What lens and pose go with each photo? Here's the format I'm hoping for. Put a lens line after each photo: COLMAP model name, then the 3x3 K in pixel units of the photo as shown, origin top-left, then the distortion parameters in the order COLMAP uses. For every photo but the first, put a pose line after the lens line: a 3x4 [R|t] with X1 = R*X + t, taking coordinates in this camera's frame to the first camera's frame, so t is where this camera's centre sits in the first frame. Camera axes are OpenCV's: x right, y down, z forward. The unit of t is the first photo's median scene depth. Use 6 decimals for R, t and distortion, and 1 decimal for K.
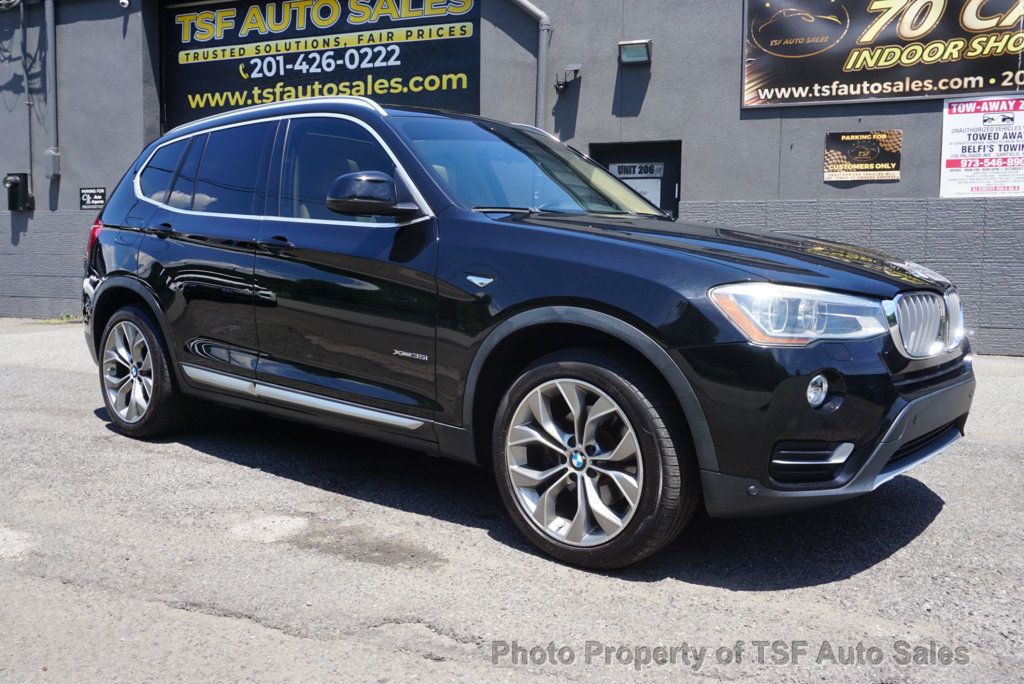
lens RADIAL K [[922.6, 0, 505.4], [0, 922.6, 339.0], [0, 0, 1]] dist [-0.006683, 0.027404]
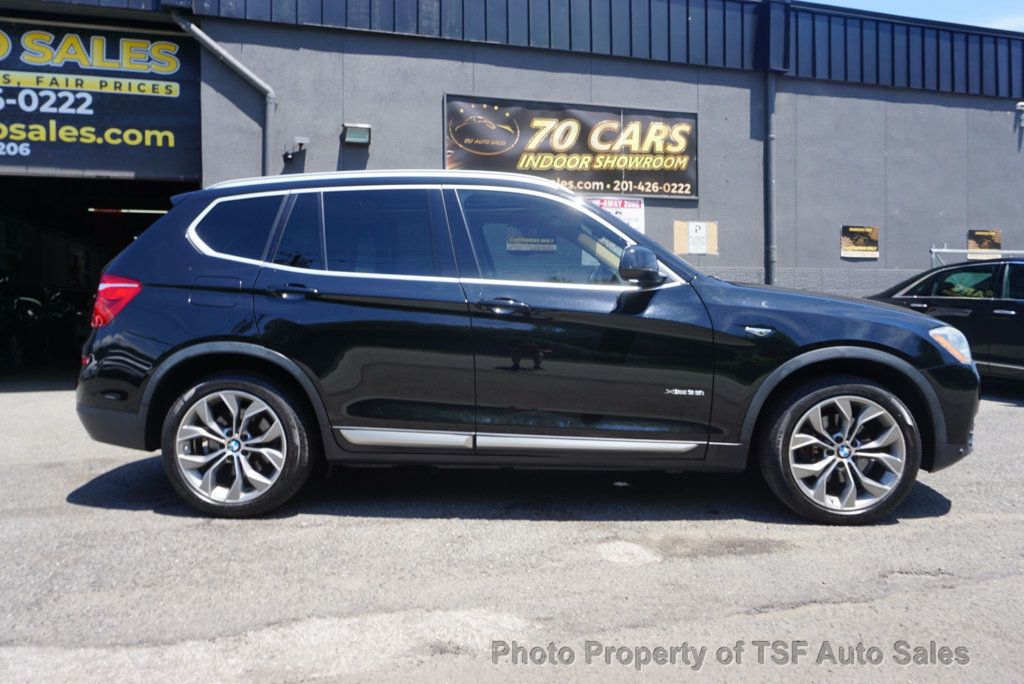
lens RADIAL K [[800.5, 0, 523.6], [0, 800.5, 344.2], [0, 0, 1]] dist [-0.028530, 0.015772]
pose [[0.775250, -0.042582, 0.630218, -0.303615], [0.068716, 0.997489, -0.017132, -0.014036], [-0.627906, 0.056588, 0.776229, 0.093215]]
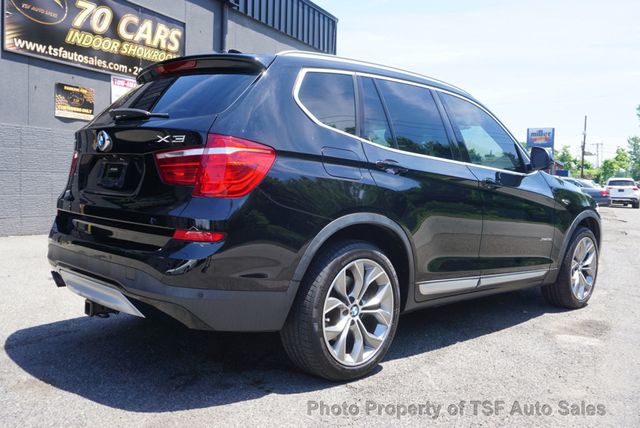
lens RADIAL K [[596.6, 0, 316.2], [0, 596.6, 214.3], [0, 0, 1]] dist [0.006124, 0.000000]
pose [[0.080663, -0.068308, 0.994398, -0.459823], [0.056915, 0.996337, 0.063825, -0.048254], [-0.995115, 0.051448, 0.084256, 0.452129]]
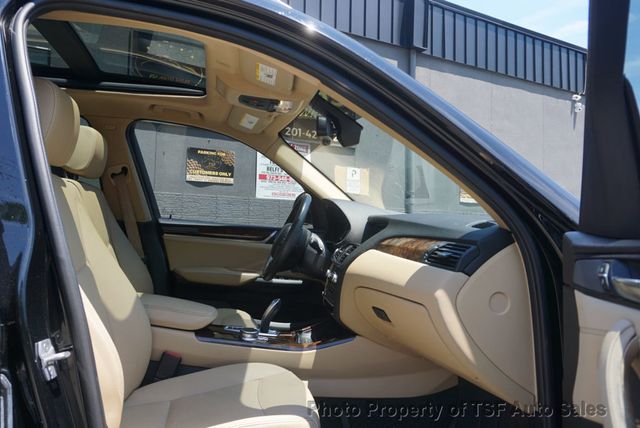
lens RADIAL K [[504.2, 0, 313.1], [0, 504.2, 209.9], [0, 0, 1]] dist [0.013036, -0.000305]
pose [[0.625337, 0.039180, 0.779371, -0.104985], [0.053038, 0.994295, -0.092541, -0.040398], [-0.778550, 0.099206, 0.619691, 0.327915]]
